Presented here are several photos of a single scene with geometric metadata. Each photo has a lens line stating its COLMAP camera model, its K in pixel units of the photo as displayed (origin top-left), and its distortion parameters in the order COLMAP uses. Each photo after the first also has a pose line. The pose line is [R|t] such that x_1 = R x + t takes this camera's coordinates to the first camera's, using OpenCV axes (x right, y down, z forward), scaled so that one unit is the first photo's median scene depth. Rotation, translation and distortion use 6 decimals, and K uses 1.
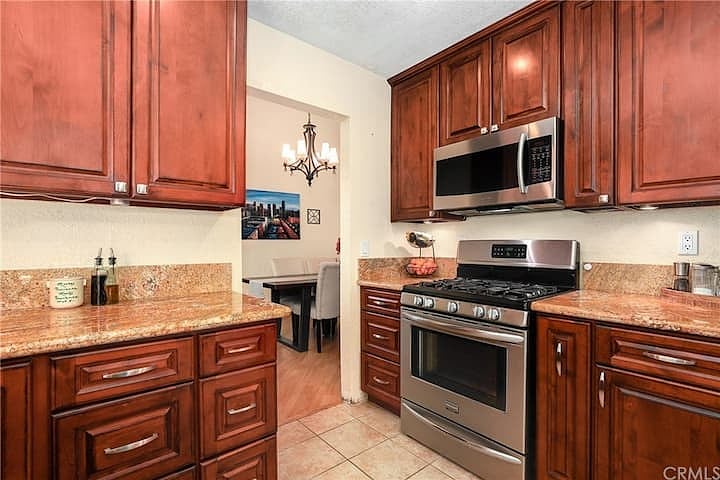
lens RADIAL K [[339.5, 0, 372.0], [0, 339.5, 247.1], [0, 0, 1]] dist [-0.001880, -0.000152]
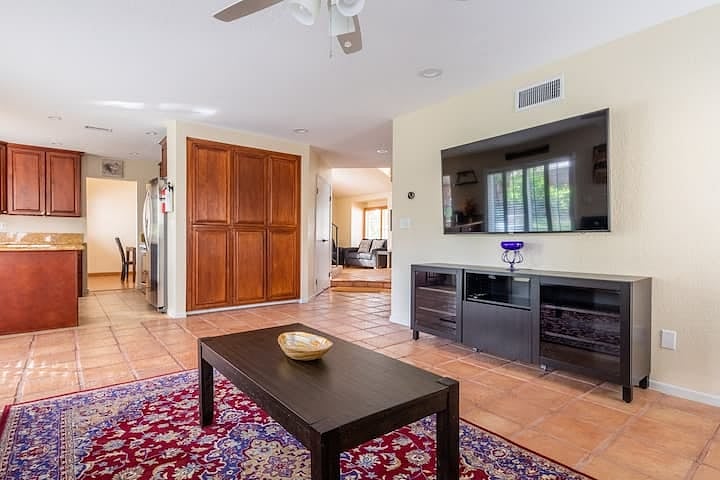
lens RADIAL K [[354.5, 0, 347.7], [0, 354.5, 244.5], [0, 0, 1]] dist [0.000895, 0.001037]
pose [[0.998862, 0.005797, -0.047337, 3.694132], [-0.005403, 0.999950, 0.008451, 0.176384], [0.047384, -0.008186, 0.998843, -3.677074]]
